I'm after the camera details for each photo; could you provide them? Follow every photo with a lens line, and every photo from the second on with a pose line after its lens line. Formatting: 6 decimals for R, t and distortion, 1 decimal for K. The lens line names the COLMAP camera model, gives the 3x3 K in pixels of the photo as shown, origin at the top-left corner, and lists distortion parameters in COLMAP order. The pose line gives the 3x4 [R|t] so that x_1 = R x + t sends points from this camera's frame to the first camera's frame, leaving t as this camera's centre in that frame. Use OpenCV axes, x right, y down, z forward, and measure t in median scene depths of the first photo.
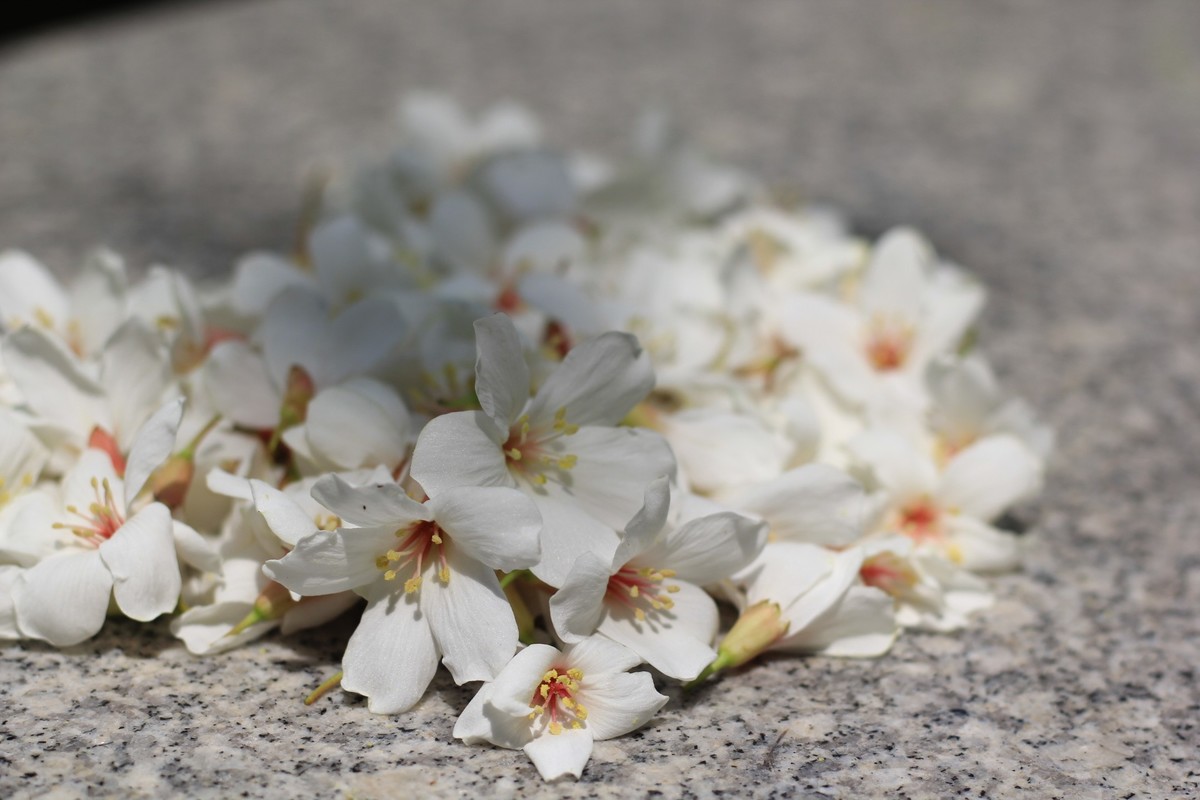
lens RADIAL K [[3410.5, 0, 600.0], [0, 3410.5, 400.0], [0, 0, 1]] dist [-0.178561, 0.408569]
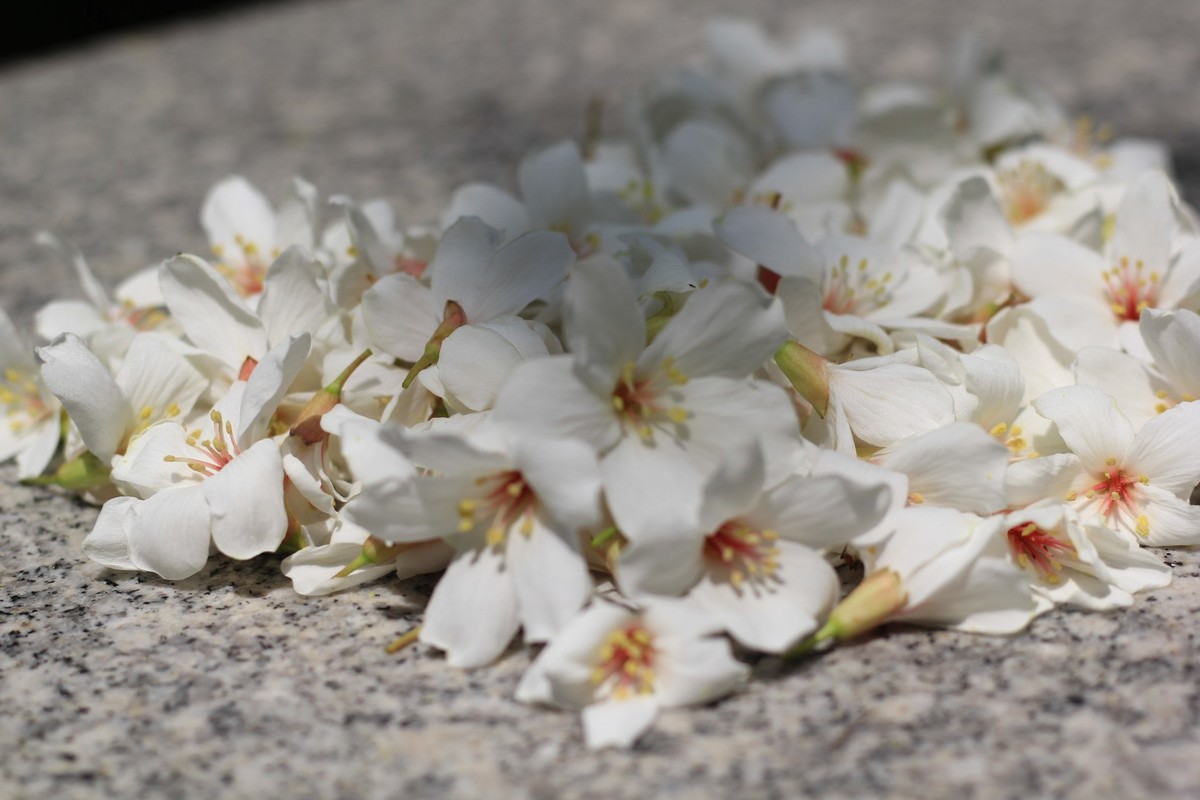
lens RADIAL K [[3410.5, 0, 600.0], [0, 3410.5, 400.0], [0, 0, 1]] dist [-0.178561, 0.408569]
pose [[0.956371, 0.036122, -0.289915, 0.247971], [-0.026310, 0.998944, 0.037672, -0.020857], [0.290969, -0.028401, 0.956311, 0.087494]]
